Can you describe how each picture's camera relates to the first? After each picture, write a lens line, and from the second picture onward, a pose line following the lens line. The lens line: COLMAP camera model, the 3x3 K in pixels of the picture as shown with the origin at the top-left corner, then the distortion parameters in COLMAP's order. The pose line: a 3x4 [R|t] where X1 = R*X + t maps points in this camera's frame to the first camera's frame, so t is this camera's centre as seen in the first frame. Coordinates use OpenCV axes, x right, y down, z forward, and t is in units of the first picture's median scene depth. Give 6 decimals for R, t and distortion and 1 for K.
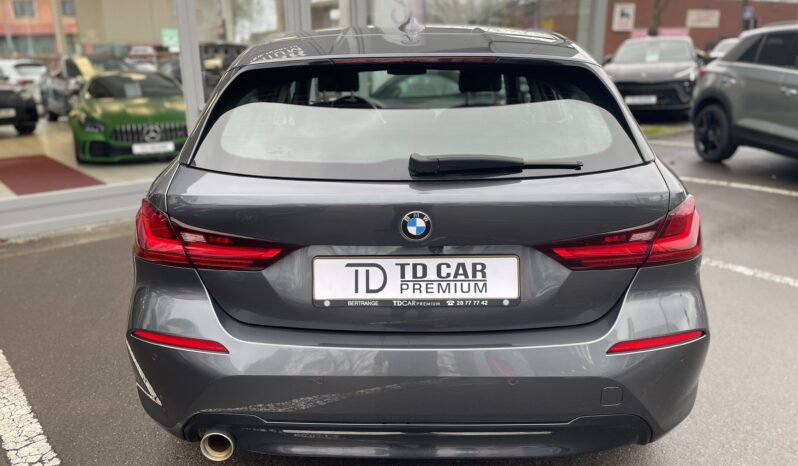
lens RADIAL K [[617.8, 0, 395.6], [0, 617.8, 238.3], [0, 0, 1]] dist [0.050651, -0.070451]
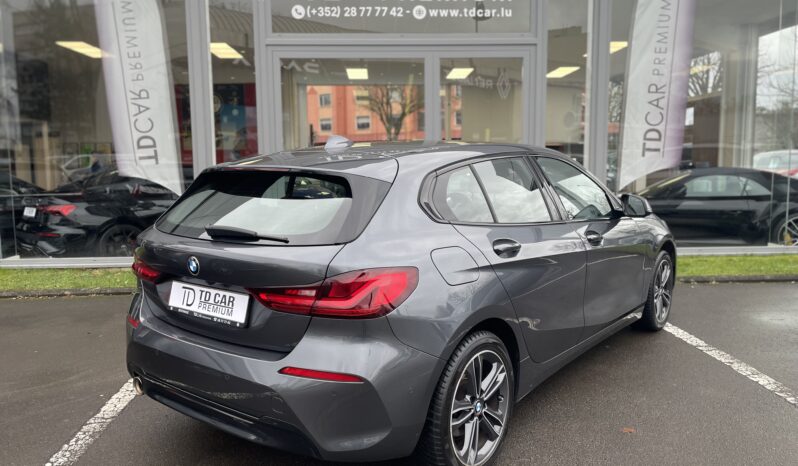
lens RADIAL K [[617.8, 0, 399.6], [0, 617.8, 232.7], [0, 0, 1]] dist [0.050651, -0.070451]
pose [[0.801460, 0.078251, -0.592907, 1.378774], [-0.173449, 0.979205, -0.105225, -0.025760], [0.572344, 0.187173, 0.798367, -0.029304]]
